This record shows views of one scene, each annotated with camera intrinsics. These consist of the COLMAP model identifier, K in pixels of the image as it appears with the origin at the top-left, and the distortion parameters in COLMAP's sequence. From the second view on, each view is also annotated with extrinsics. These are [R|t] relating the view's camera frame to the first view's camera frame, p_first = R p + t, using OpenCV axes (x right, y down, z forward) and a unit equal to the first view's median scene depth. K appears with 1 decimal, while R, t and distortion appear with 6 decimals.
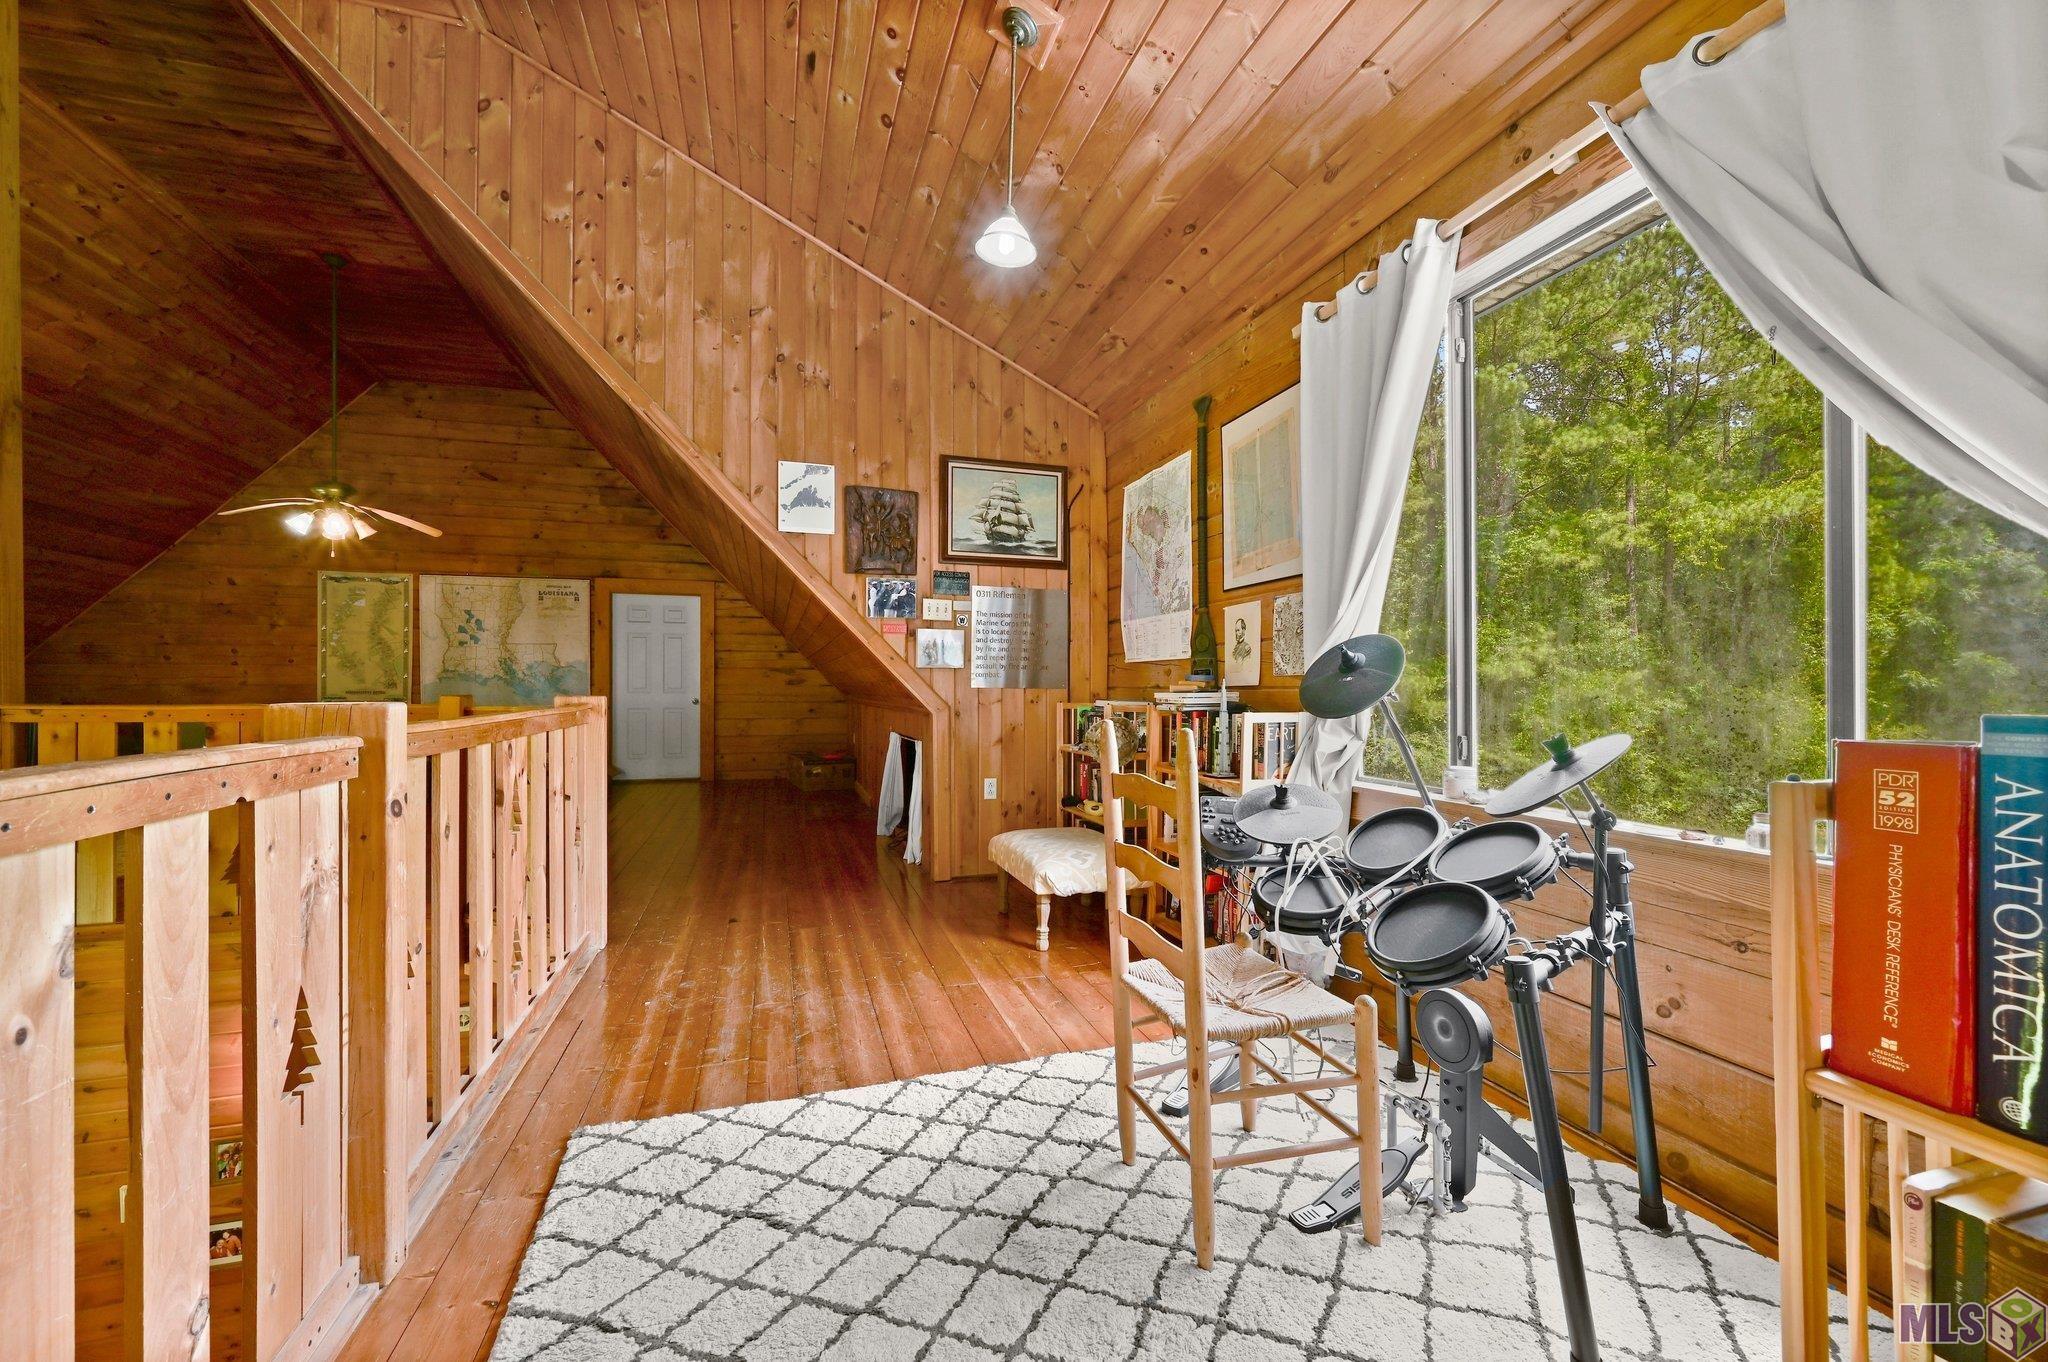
lens RADIAL K [[803.5, 0, 1014.4], [0, 803.5, 682.2], [0, 0, 1]] dist [0.000432, 0.000119]
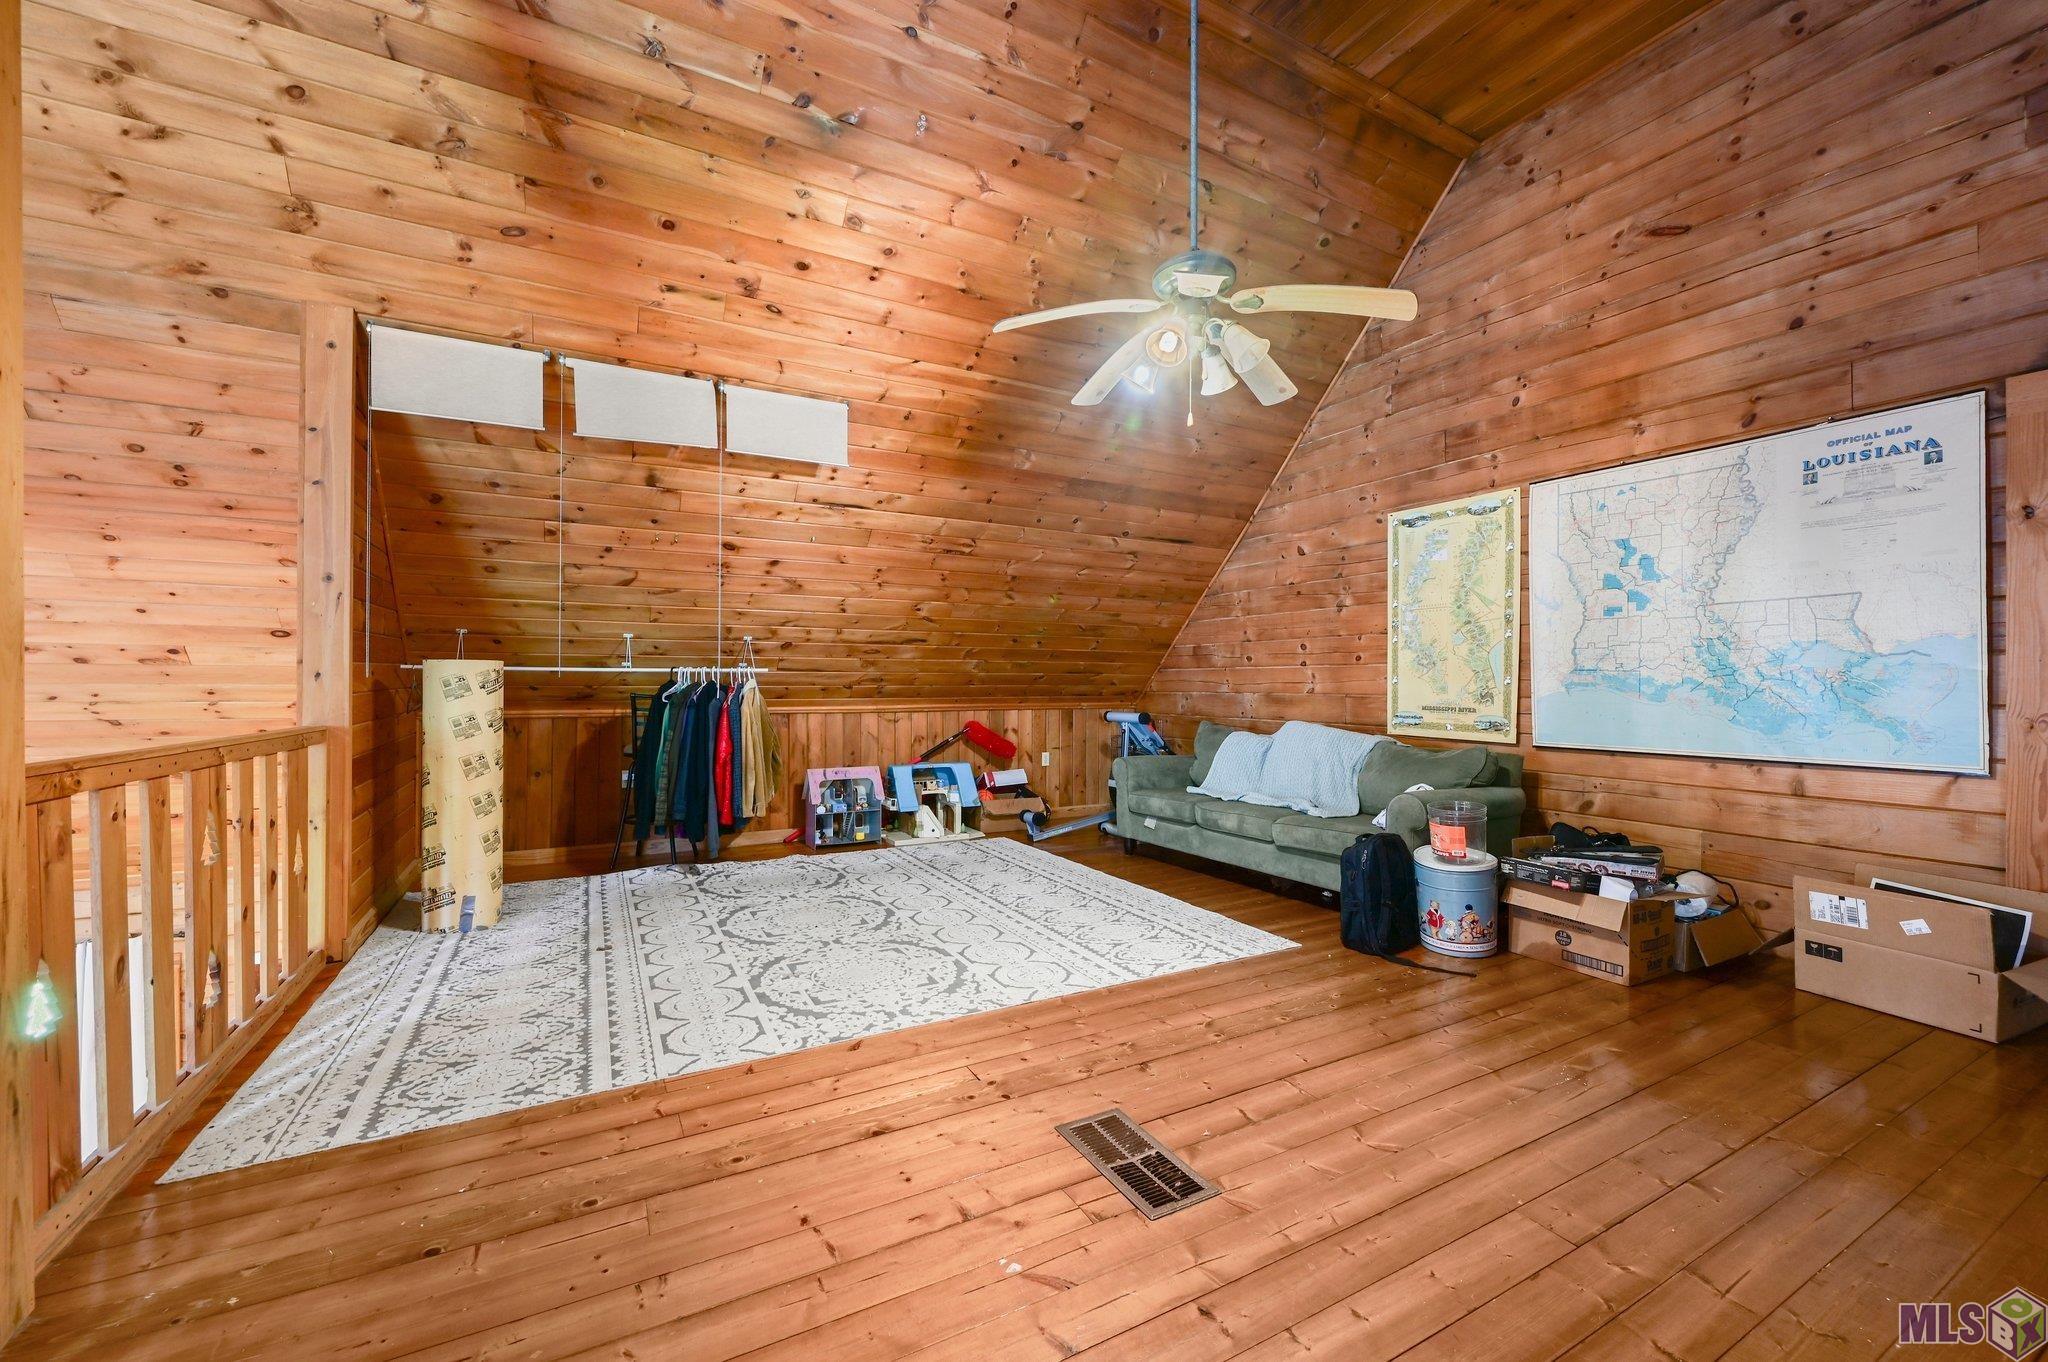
lens RADIAL K [[803.5, 0, 1015.1], [0, 803.5, 680.6], [0, 0, 1]] dist [0.000432, 0.000119]
pose [[0.193910, 0.000529, -0.981019, -0.296821], [0.004694, 0.999988, 0.001467, -0.010059], [0.981008, -0.004889, 0.193905, 0.574445]]
